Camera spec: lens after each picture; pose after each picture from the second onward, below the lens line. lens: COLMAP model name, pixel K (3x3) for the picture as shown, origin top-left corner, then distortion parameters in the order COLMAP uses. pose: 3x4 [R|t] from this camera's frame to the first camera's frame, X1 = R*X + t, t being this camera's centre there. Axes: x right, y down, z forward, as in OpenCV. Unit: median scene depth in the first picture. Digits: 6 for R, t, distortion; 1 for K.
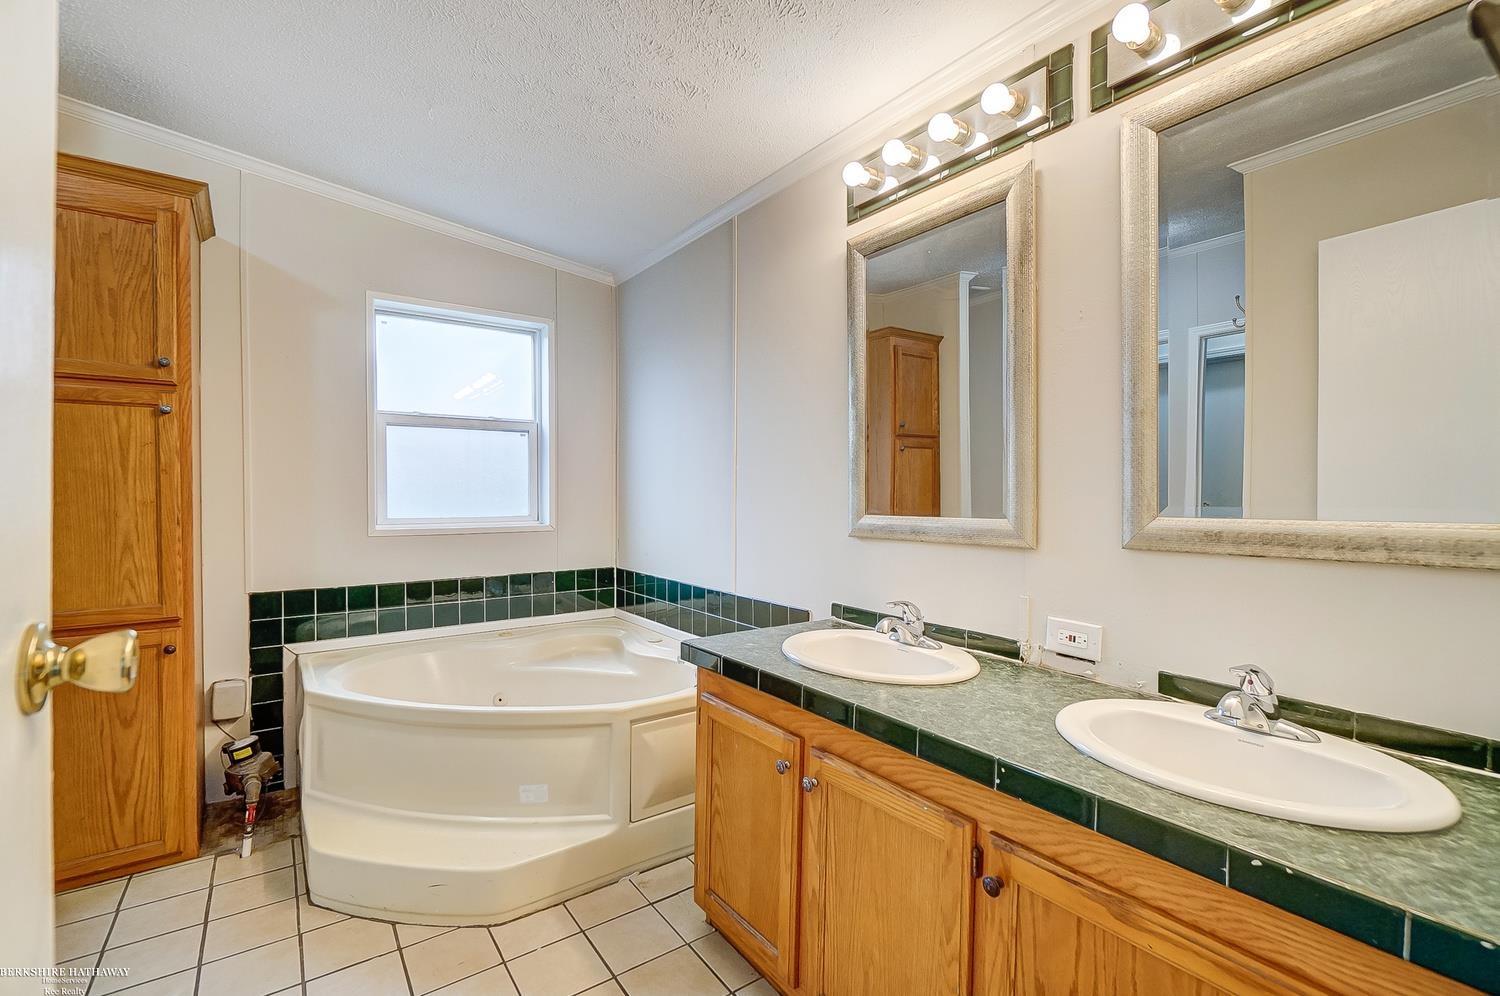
lens RADIAL K [[668.7, 0, 749.2], [0, 668.7, 501.4], [0, 0, 1]] dist [-0.065579, 0.022781]
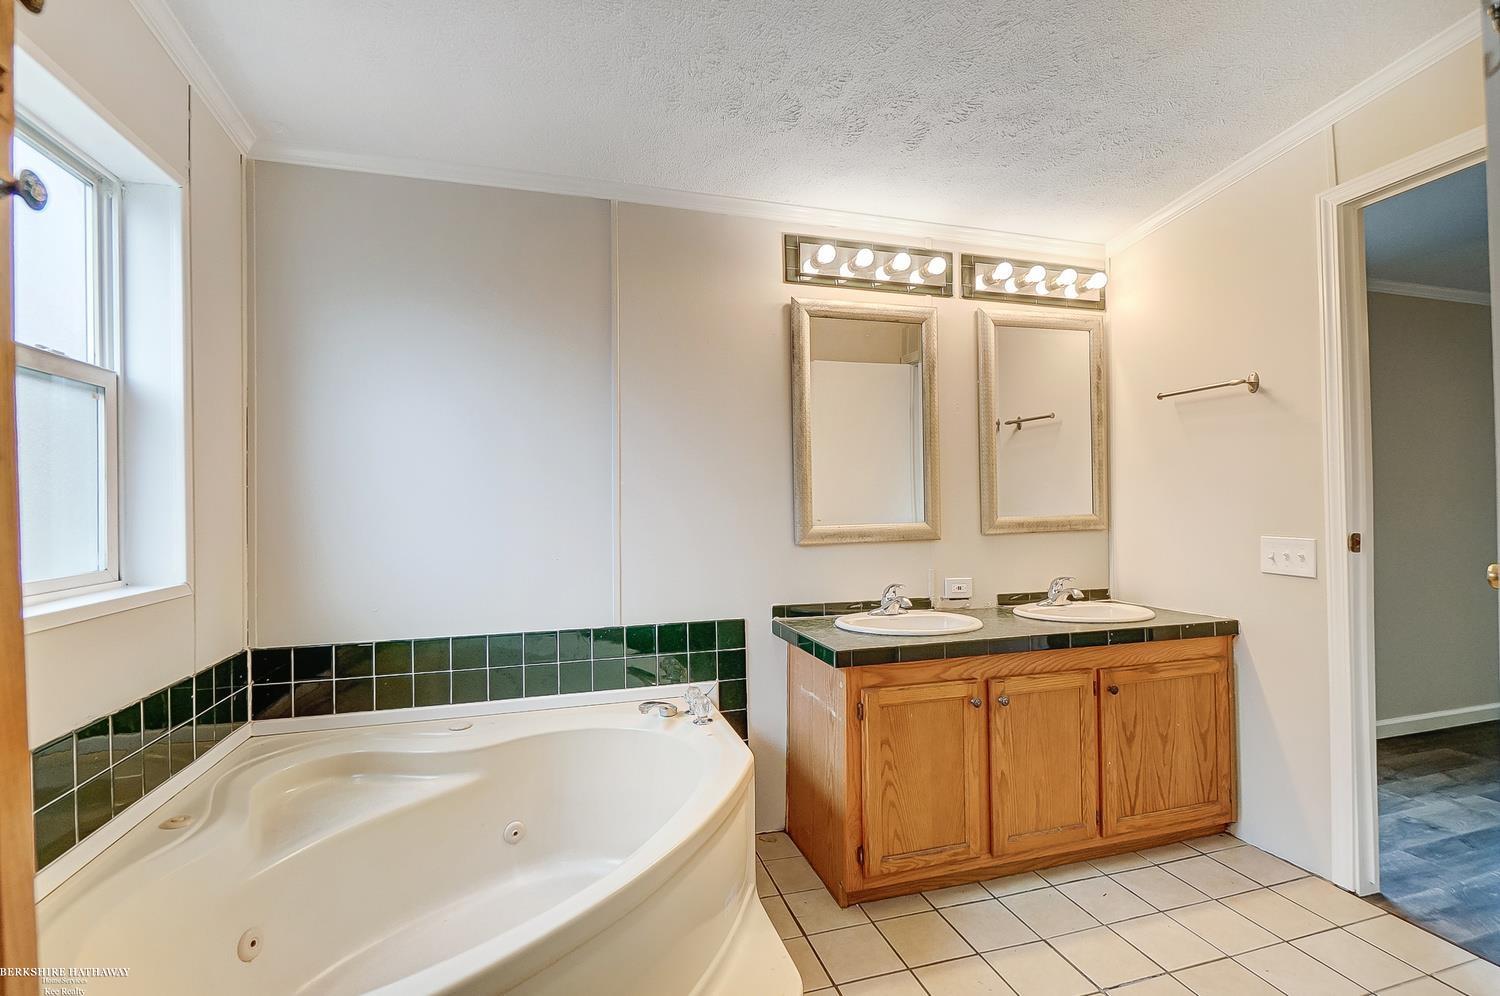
lens RADIAL K [[668.7, 0, 749.2], [0, 668.7, 501.4], [0, 0, 1]] dist [-0.065579, 0.022781]
pose [[0.314691, -0.002590, 0.949191, -1.215057], [0.026002, 0.999645, -0.005893, -0.026975], [-0.948838, 0.026535, 0.314647, 0.854648]]
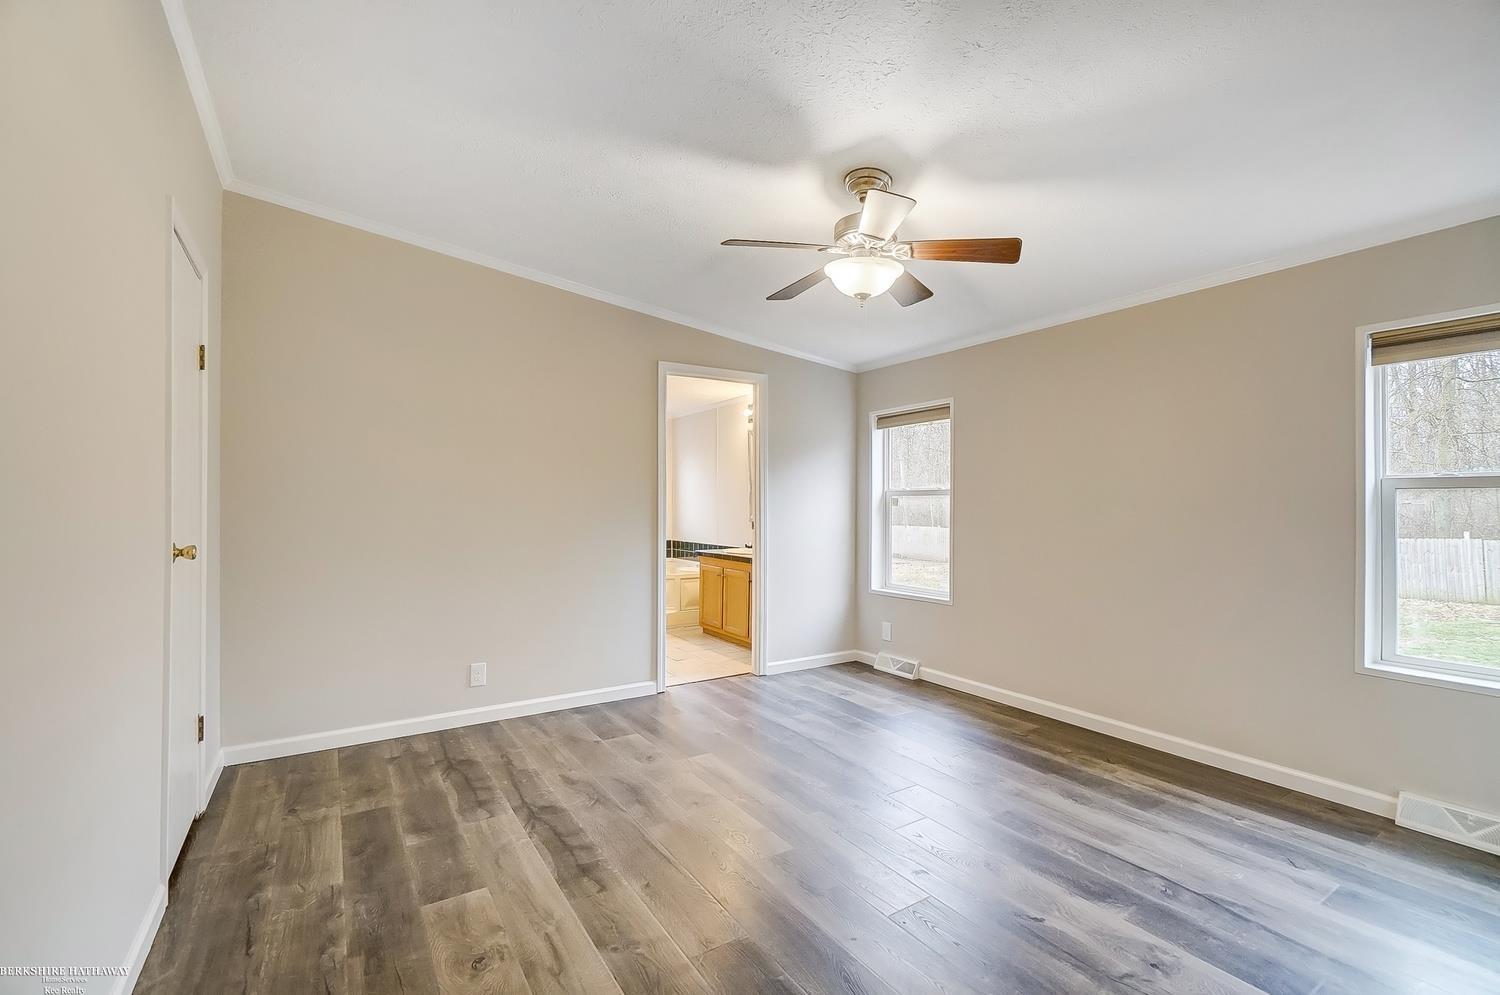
lens RADIAL K [[668.7, 0, 749.2], [0, 668.7, 500.9], [0, 0, 1]] dist [-0.065579, 0.022781]
pose [[0.998952, -0.006641, -0.045277, 0.372767], [0.005353, 0.999579, -0.028509, 0.052516], [0.045447, 0.028237, 0.998568, -2.753589]]
